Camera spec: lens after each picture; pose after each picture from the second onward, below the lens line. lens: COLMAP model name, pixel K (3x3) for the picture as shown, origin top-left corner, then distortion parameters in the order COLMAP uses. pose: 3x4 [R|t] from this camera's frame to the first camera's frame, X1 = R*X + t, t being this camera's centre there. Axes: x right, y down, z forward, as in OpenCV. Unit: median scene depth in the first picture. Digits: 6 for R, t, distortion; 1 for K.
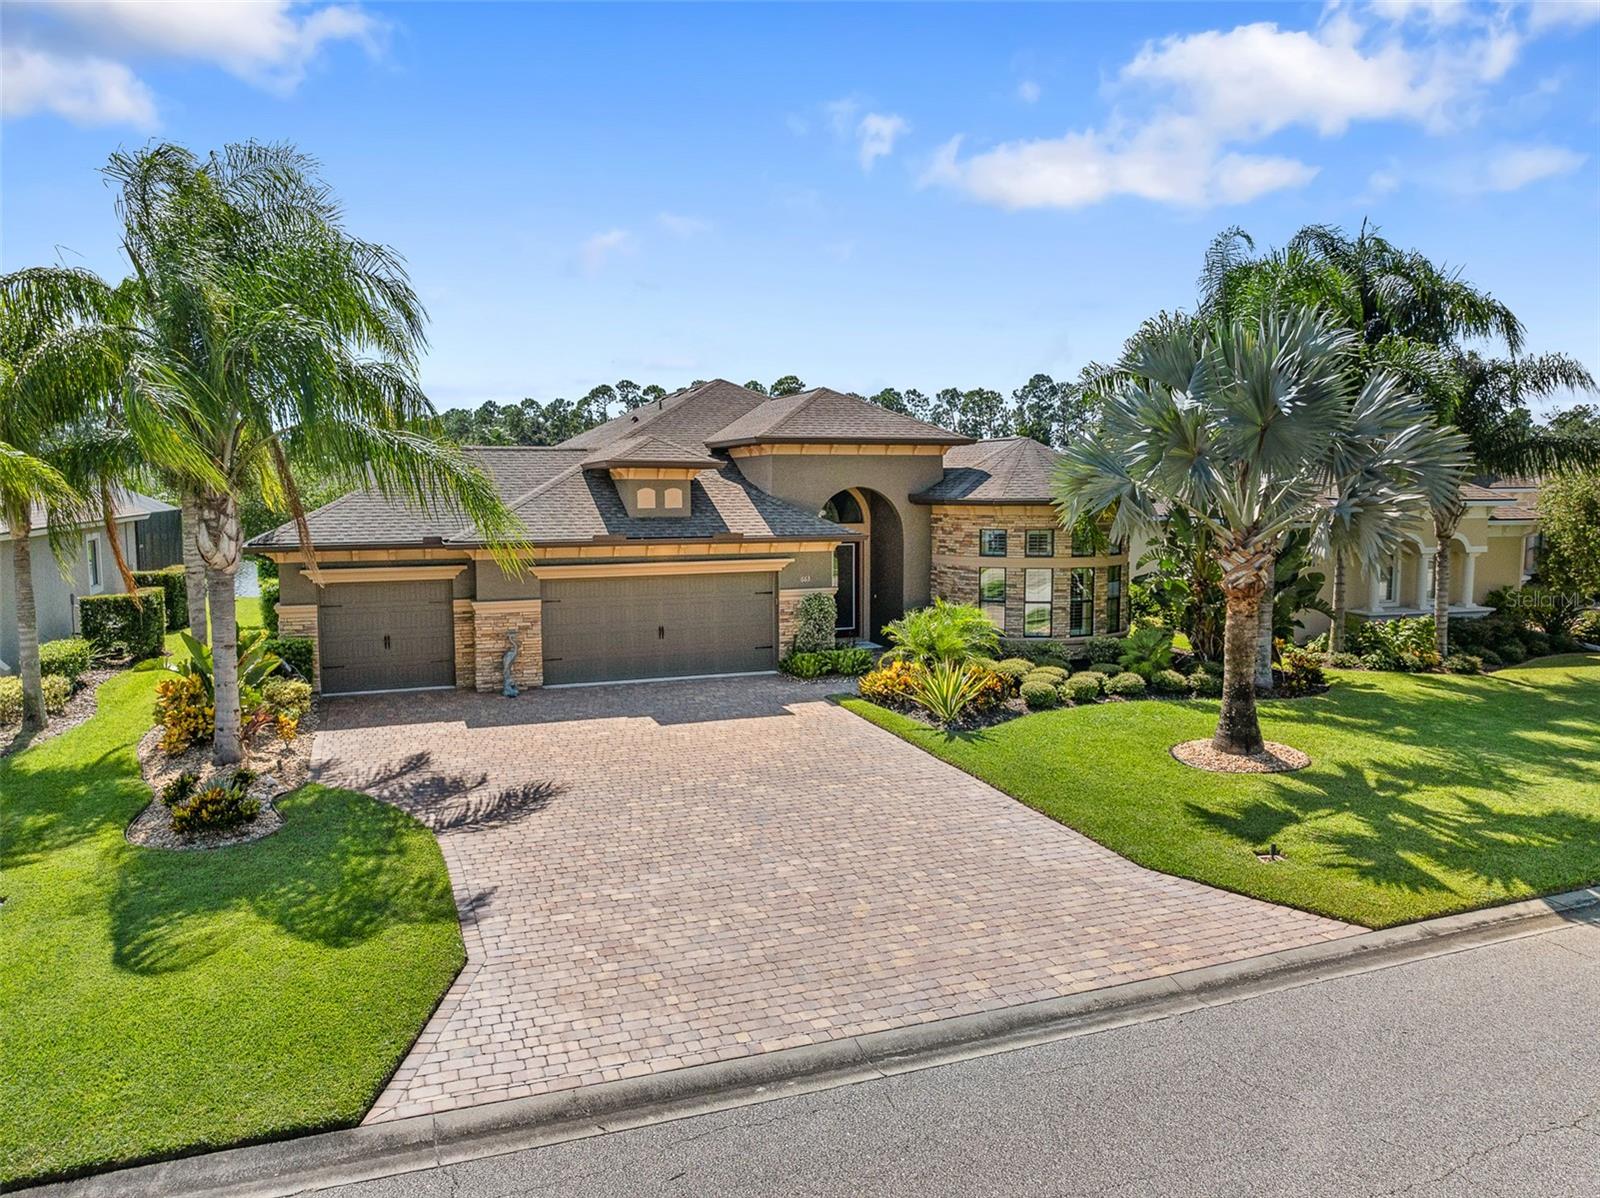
lens RADIAL K [[1115.2, 0, 789.3], [0, 1115.2, 592.3], [0, 0, 1]] dist [-0.043529, 0.005506]
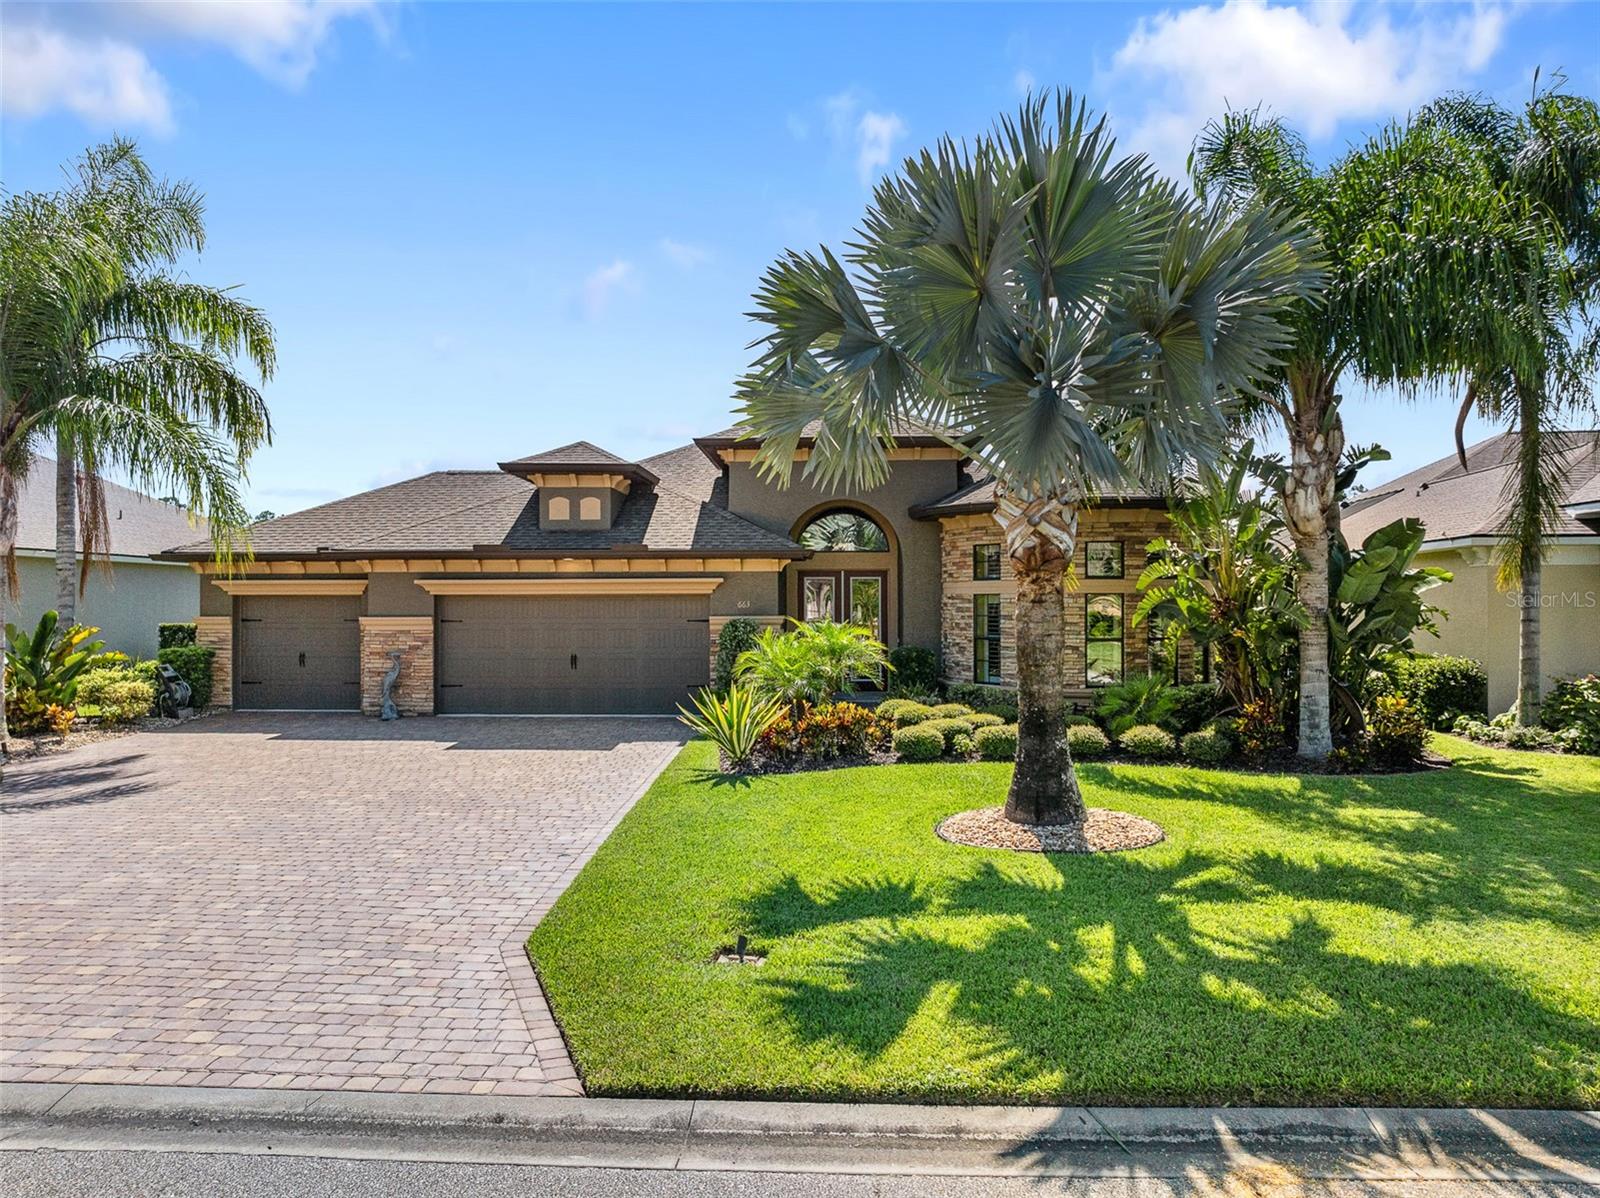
lens RADIAL K [[1115.2, 0, 796.6], [0, 1115.2, 597.3], [0, 0, 1]] dist [-0.043529, 0.005506]
pose [[0.920992, -0.000626, -0.389581, 0.636944], [-0.038661, 0.994916, -0.092994, 0.099541], [0.387659, 0.100708, 0.916285, 0.436417]]
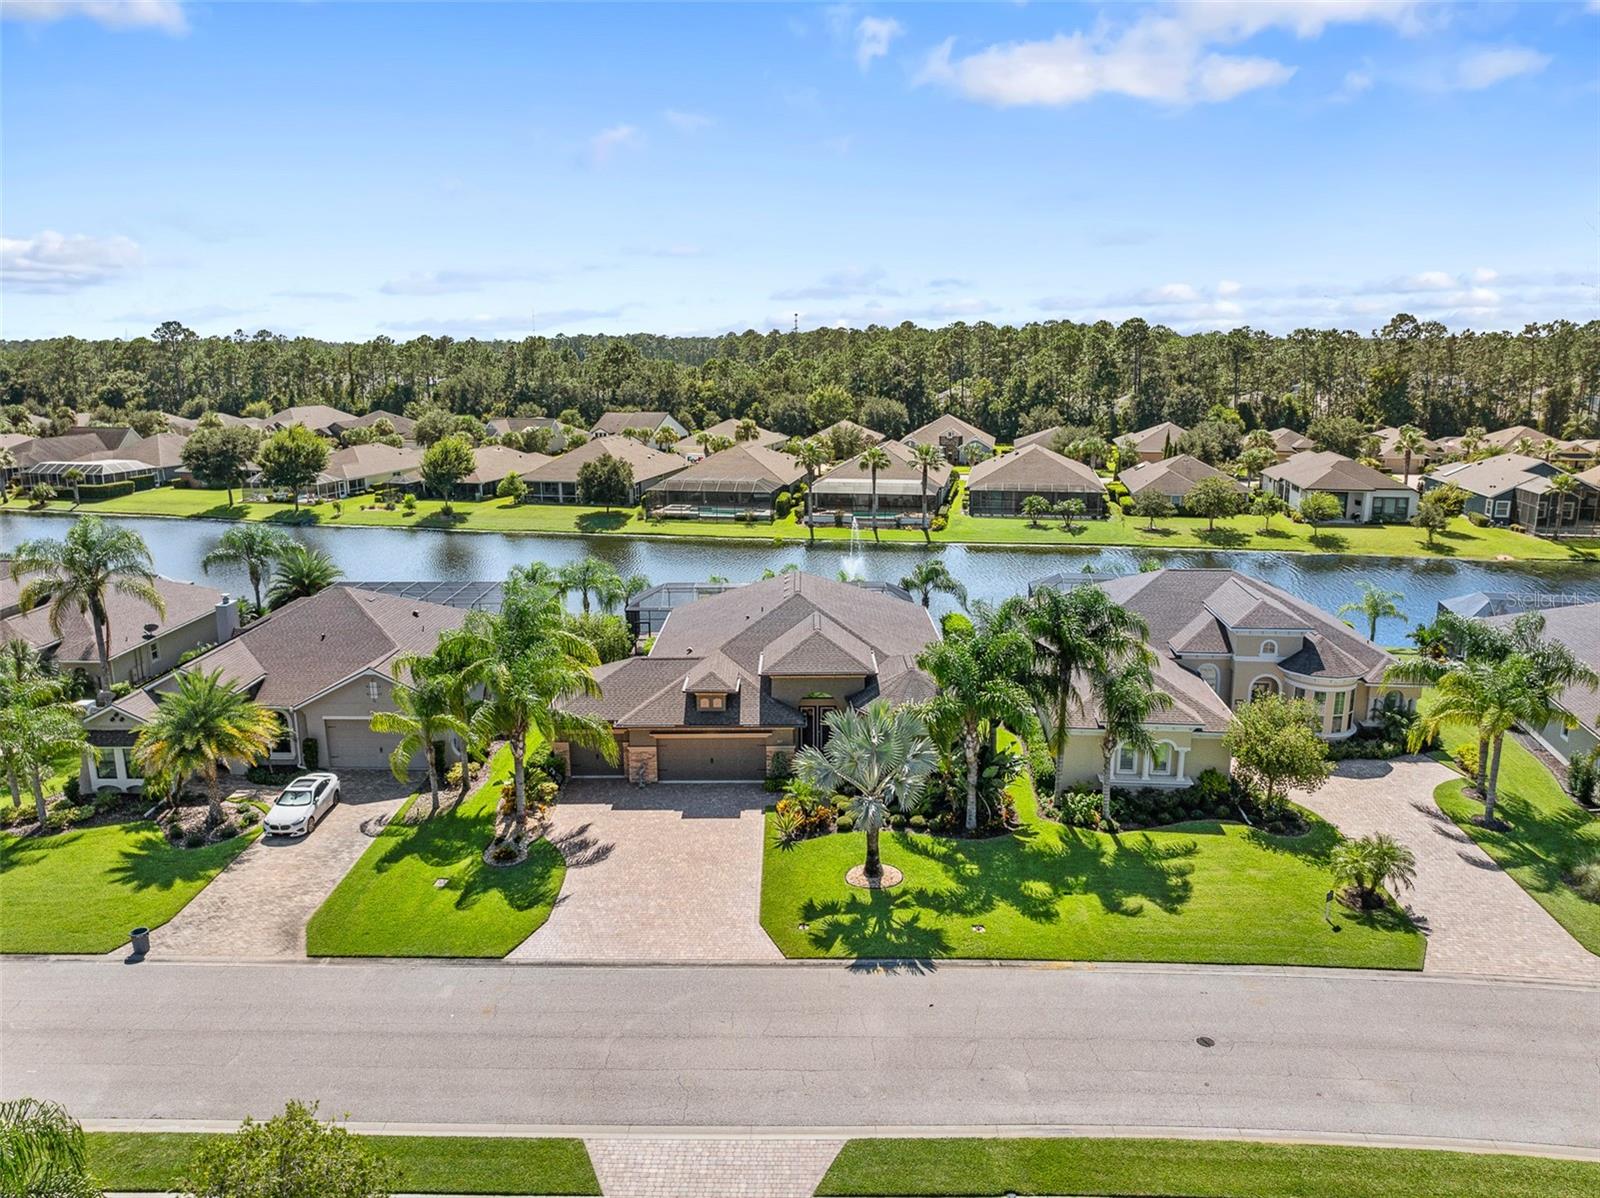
lens RADIAL K [[1115.2, 0, 795.0], [0, 1115.2, 592.5], [0, 0, 1]] dist [-0.043529, 0.005506]
pose [[0.933245, 0.074637, -0.351402, 1.299054], [-0.030398, 0.991078, 0.129771, -0.965254], [0.357953, -0.110426, 0.927187, -1.560591]]
